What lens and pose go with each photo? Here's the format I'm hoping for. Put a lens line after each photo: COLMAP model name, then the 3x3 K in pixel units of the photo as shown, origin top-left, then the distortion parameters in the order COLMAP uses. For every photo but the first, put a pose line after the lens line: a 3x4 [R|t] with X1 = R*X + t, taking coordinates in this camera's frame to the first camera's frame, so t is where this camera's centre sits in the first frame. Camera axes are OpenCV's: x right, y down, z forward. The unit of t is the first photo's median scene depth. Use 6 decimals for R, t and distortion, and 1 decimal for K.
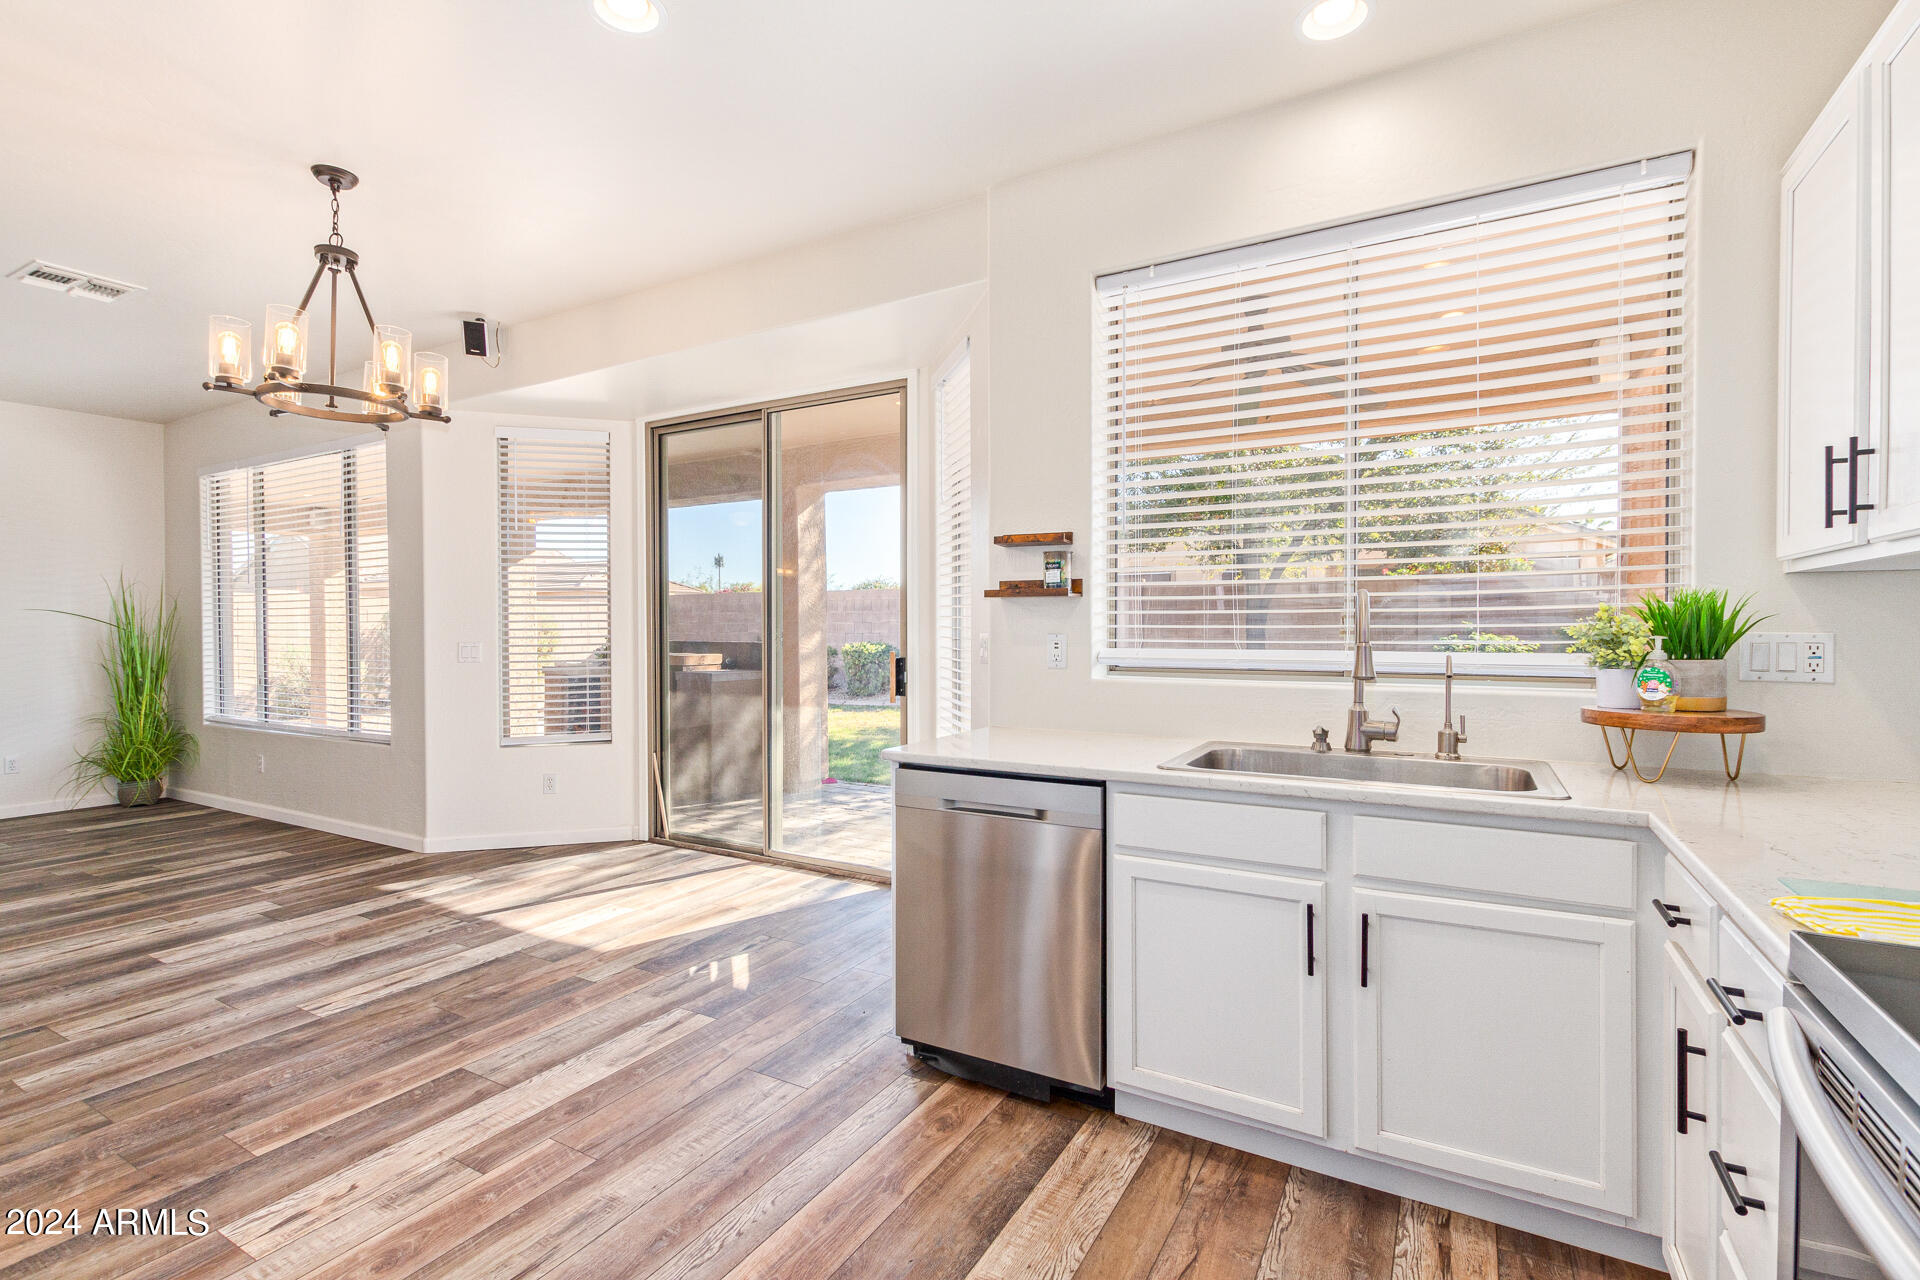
lens RADIAL K [[891.7, 0, 974.2], [0, 891.7, 641.3], [0, 0, 1]] dist [0.009541, -0.002707]
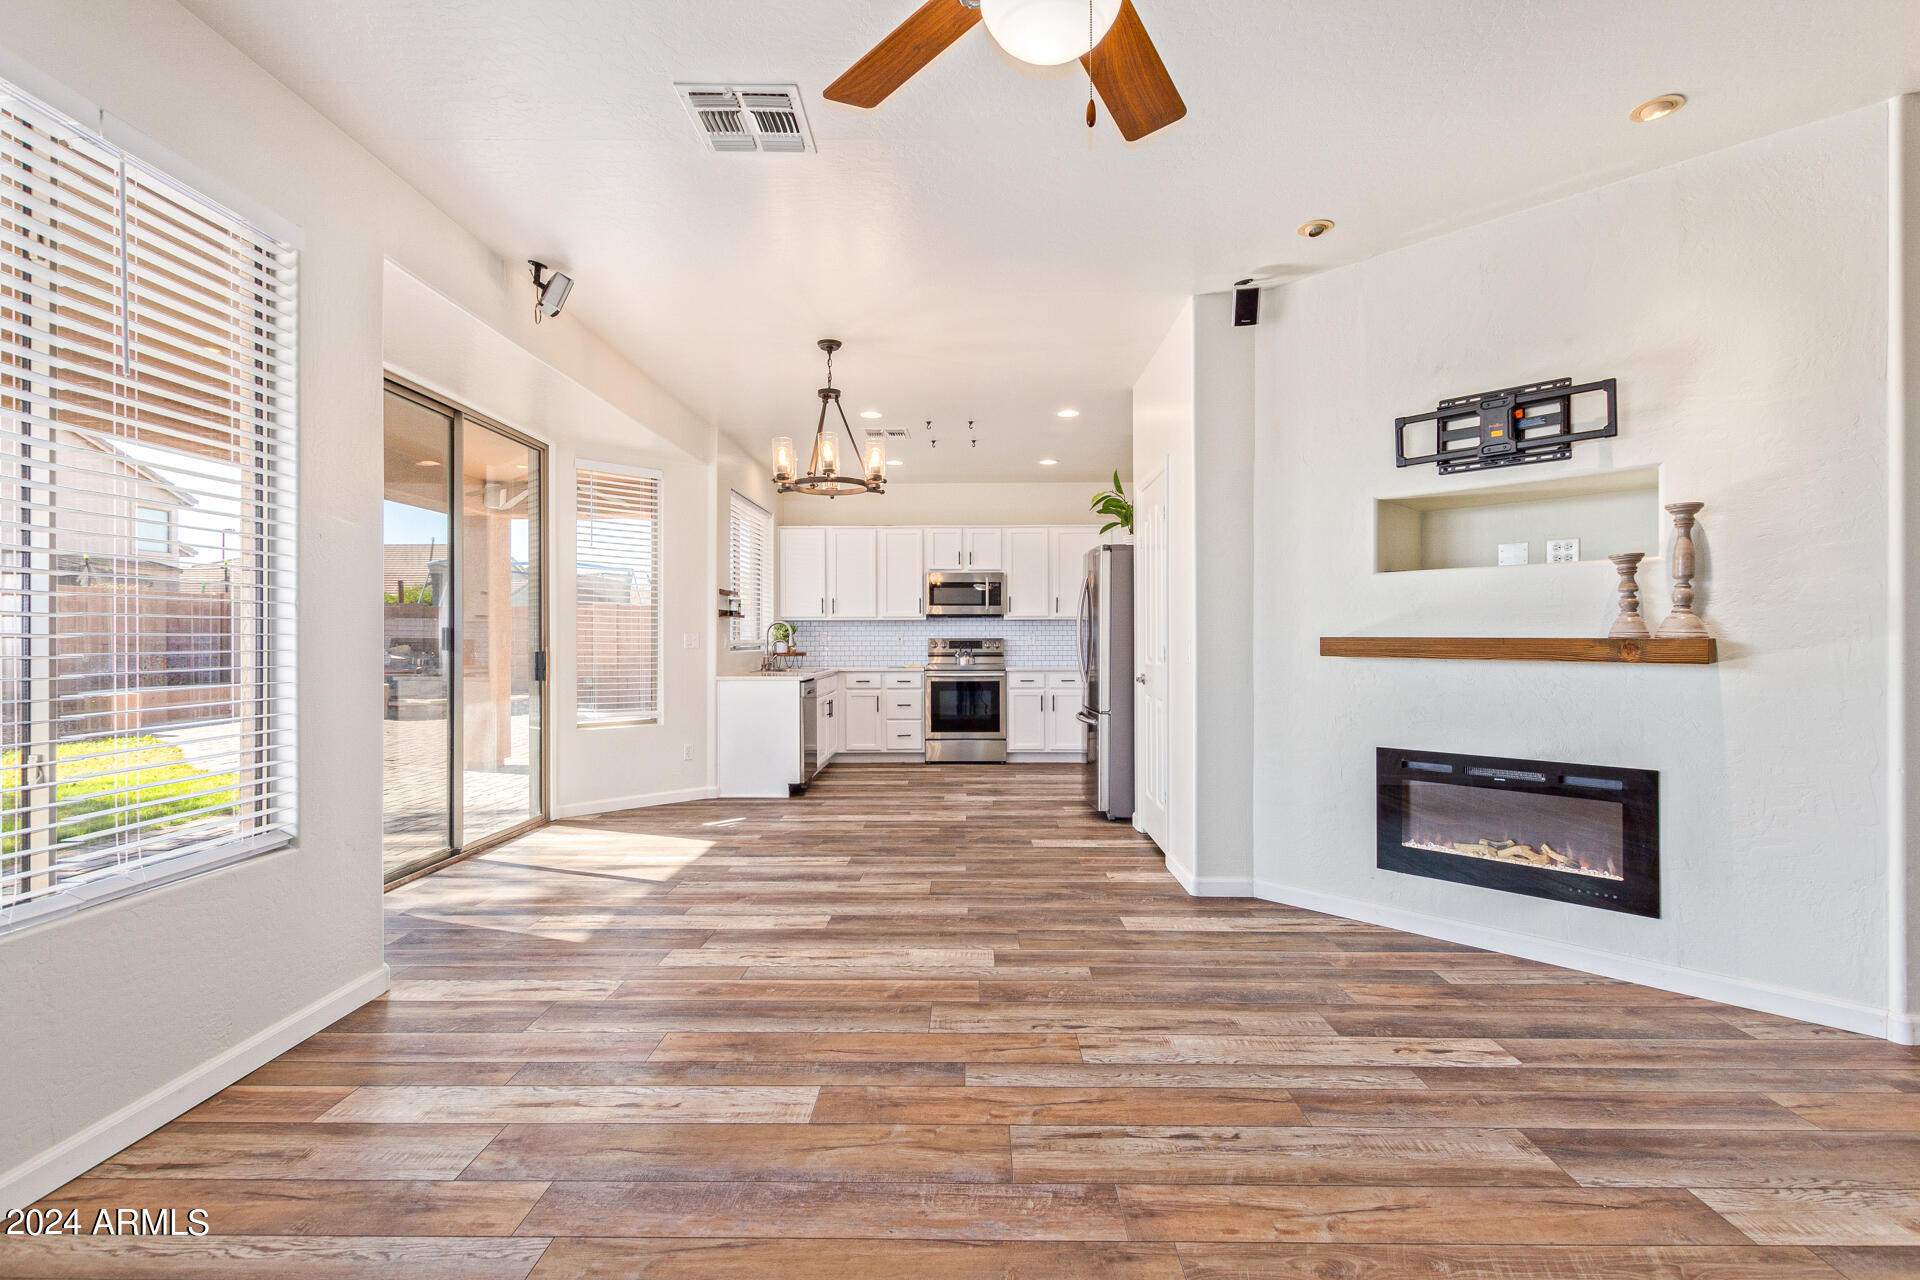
lens RADIAL K [[891.7, 0, 971.5], [0, 891.7, 630.6], [0, 0, 1]] dist [0.009541, -0.002707]
pose [[-0.498791, 0.012950, 0.866625, -2.646758], [0.018331, 0.999822, -0.004390, 0.007043], [-0.866528, 0.013696, -0.498940, 1.883062]]
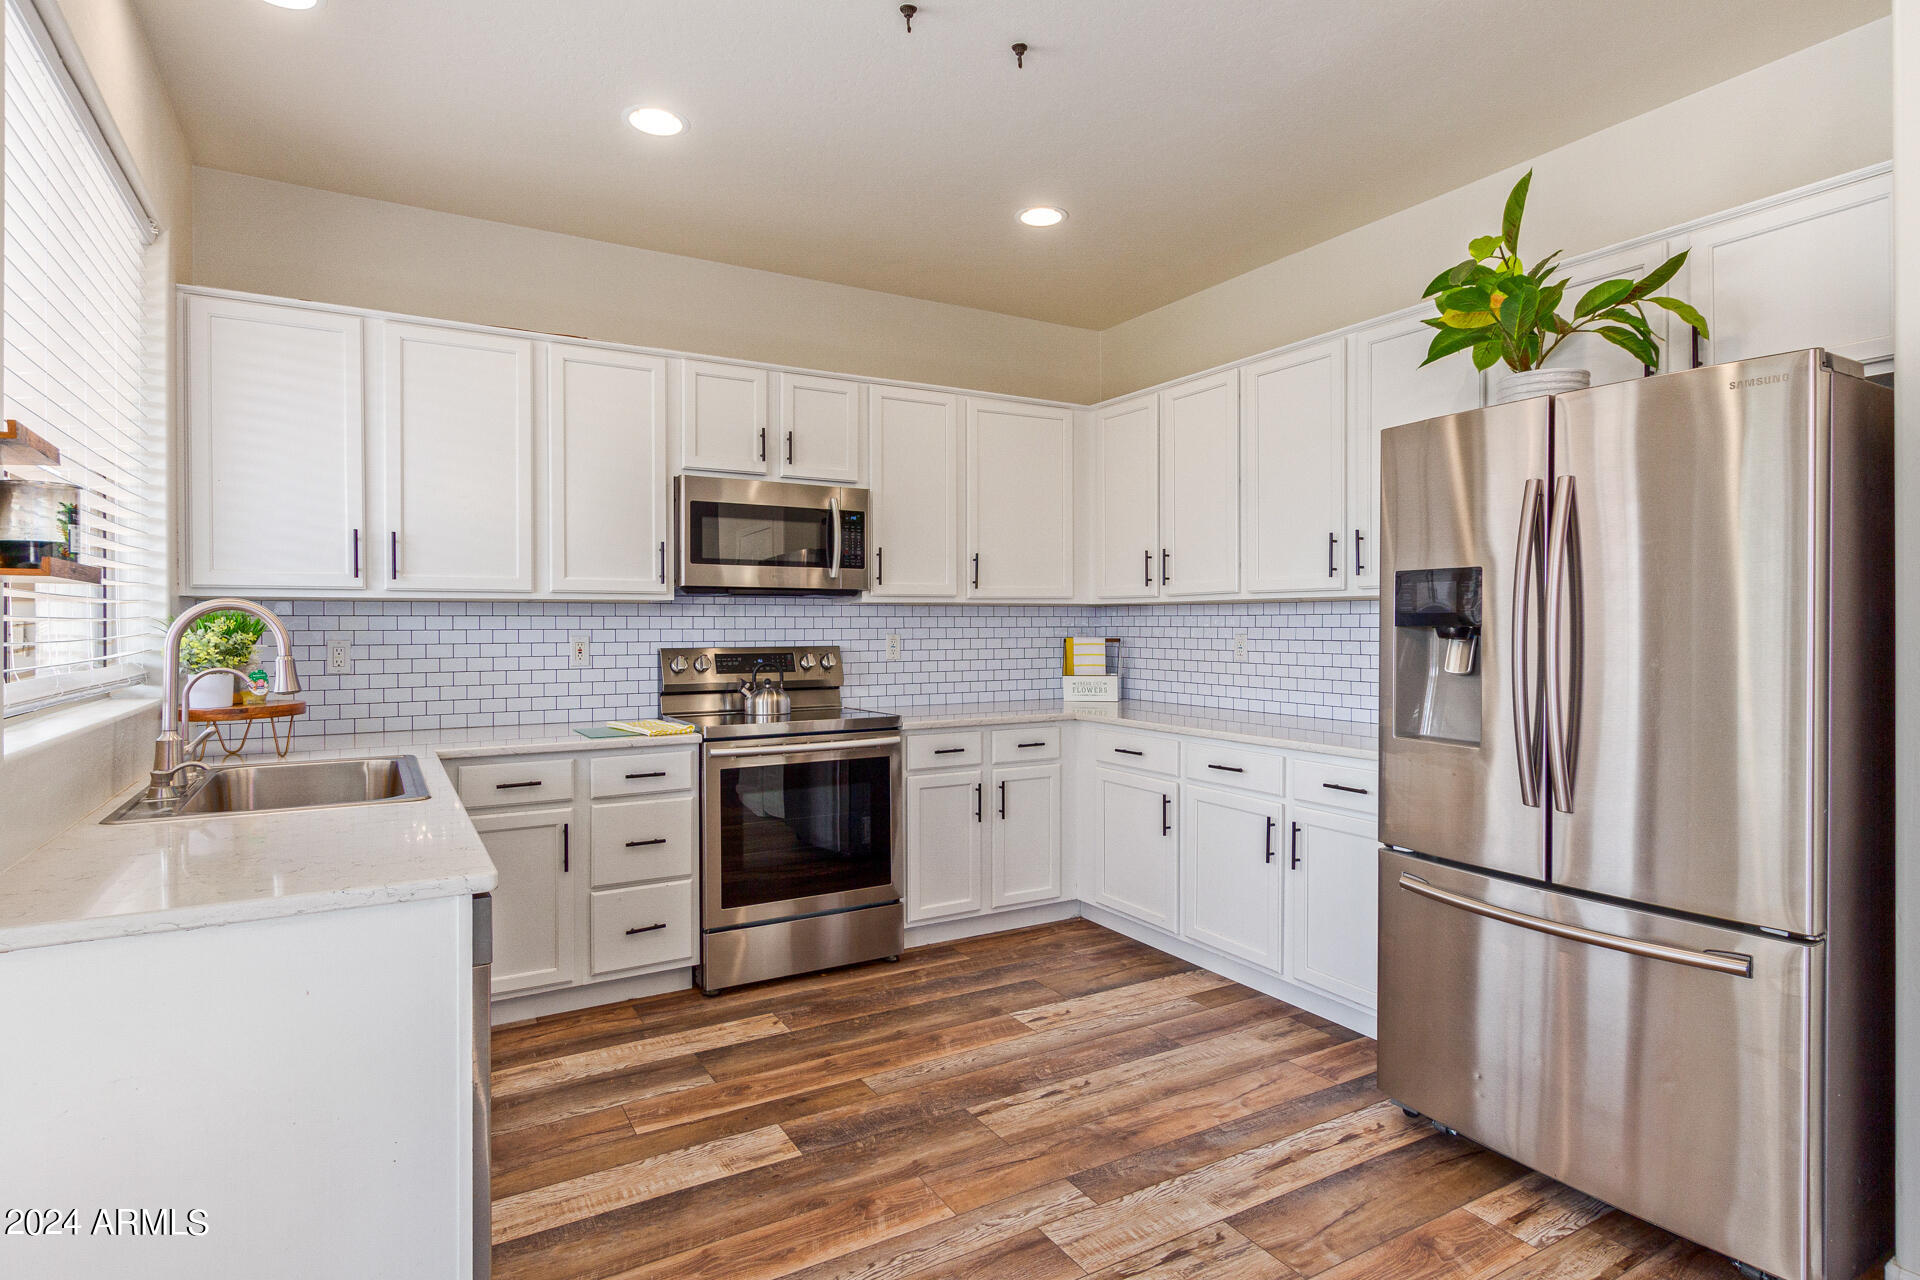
lens RADIAL K [[996.5, 0, 958.0], [0, 996.5, 621.5], [0, 0, 1]] dist [0.000203, -0.000404]
pose [[-0.874338, 0.006152, 0.485278, -0.635618], [0.013280, 0.999849, 0.011252, -0.033414], [-0.485135, 0.016283, -0.874288, 1.384984]]
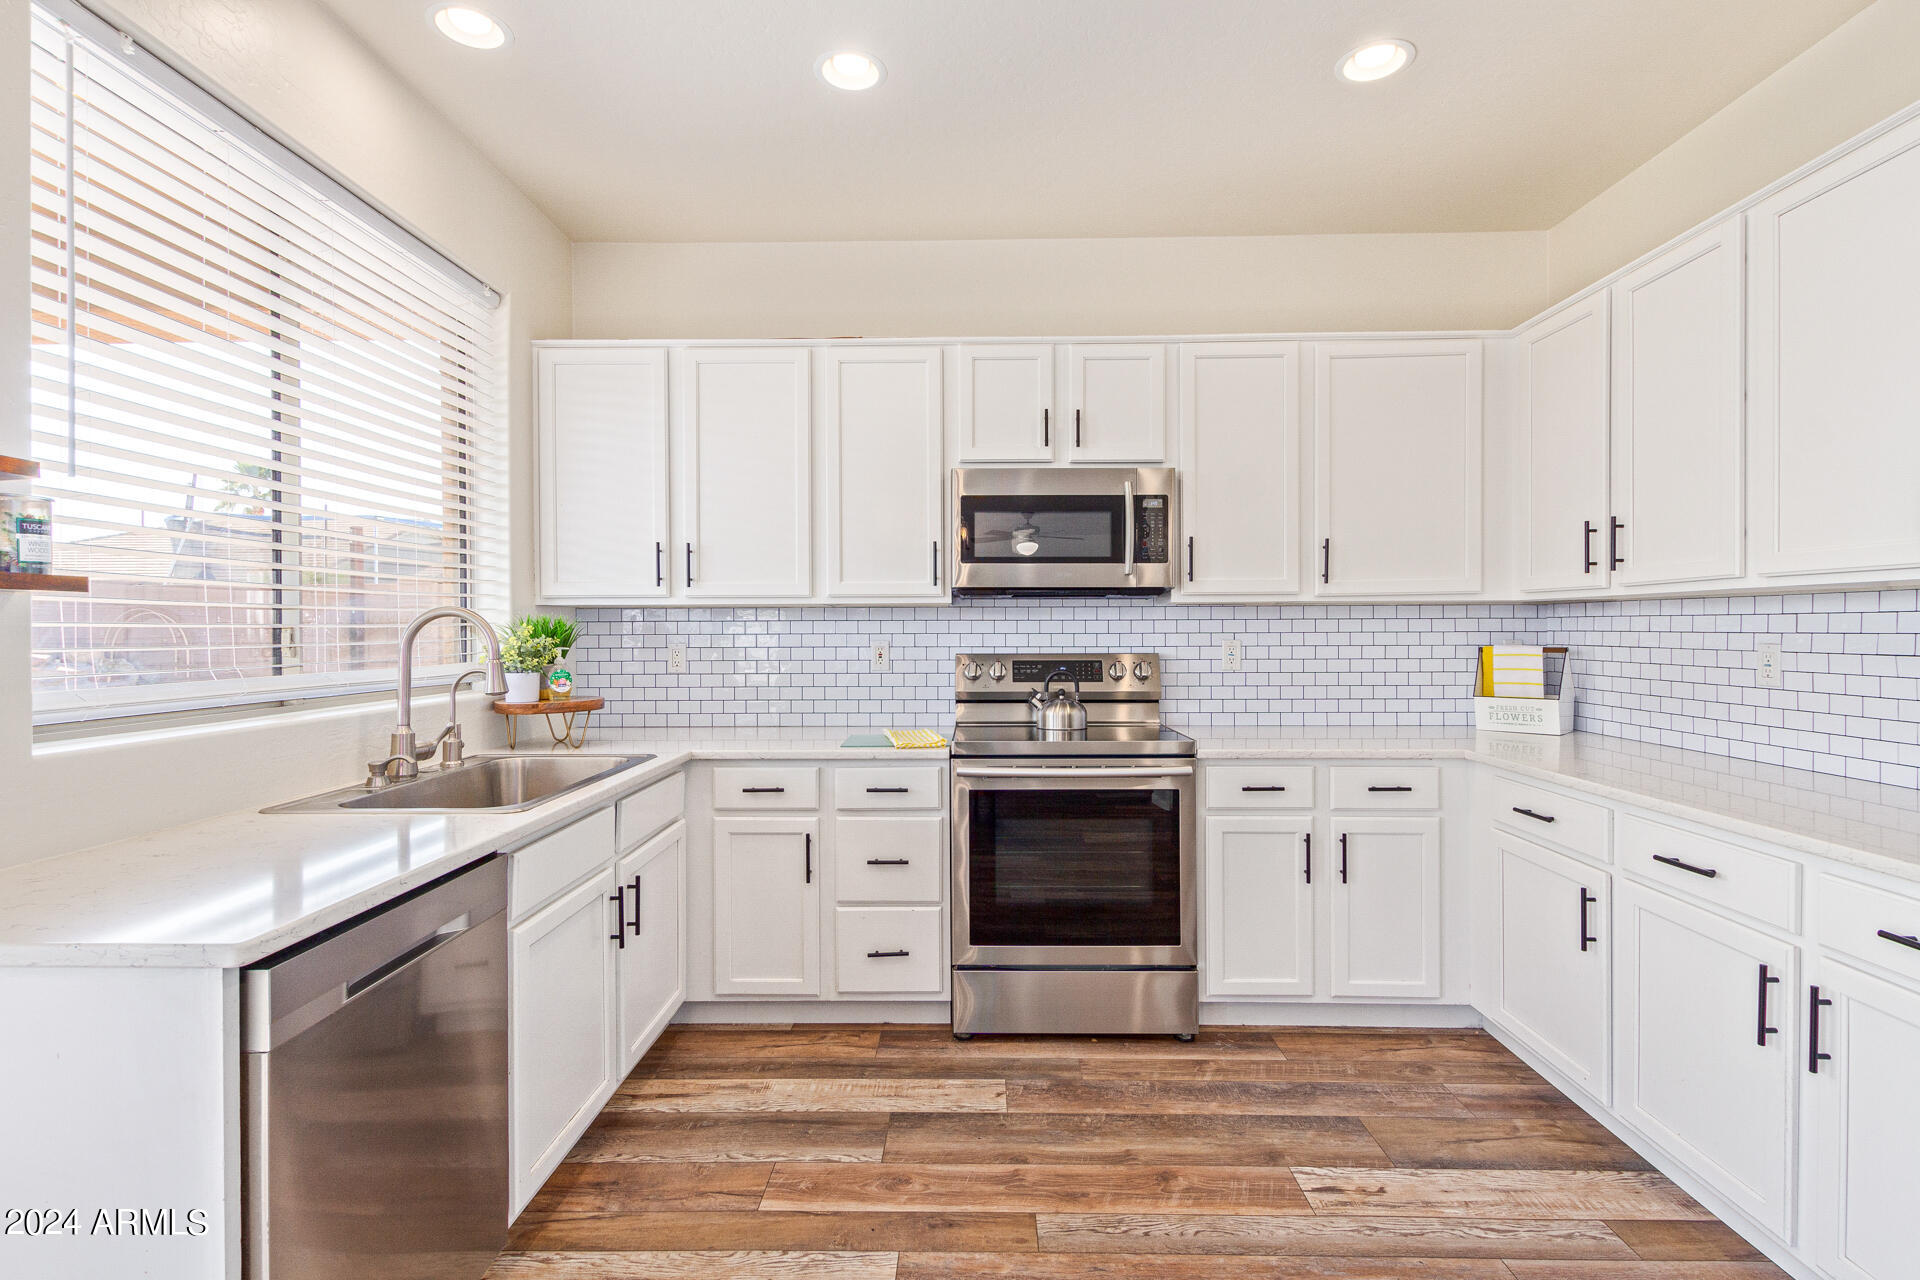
lens RADIAL K [[891.7, 0, 978.1], [0, 891.7, 630.0], [0, 0, 1]] dist [0.009541, -0.002707]
pose [[-0.497038, 0.002746, 0.867725, -0.648318], [0.019715, 0.999773, 0.008129, -0.025931], [-0.867505, 0.021148, -0.496979, 0.890592]]
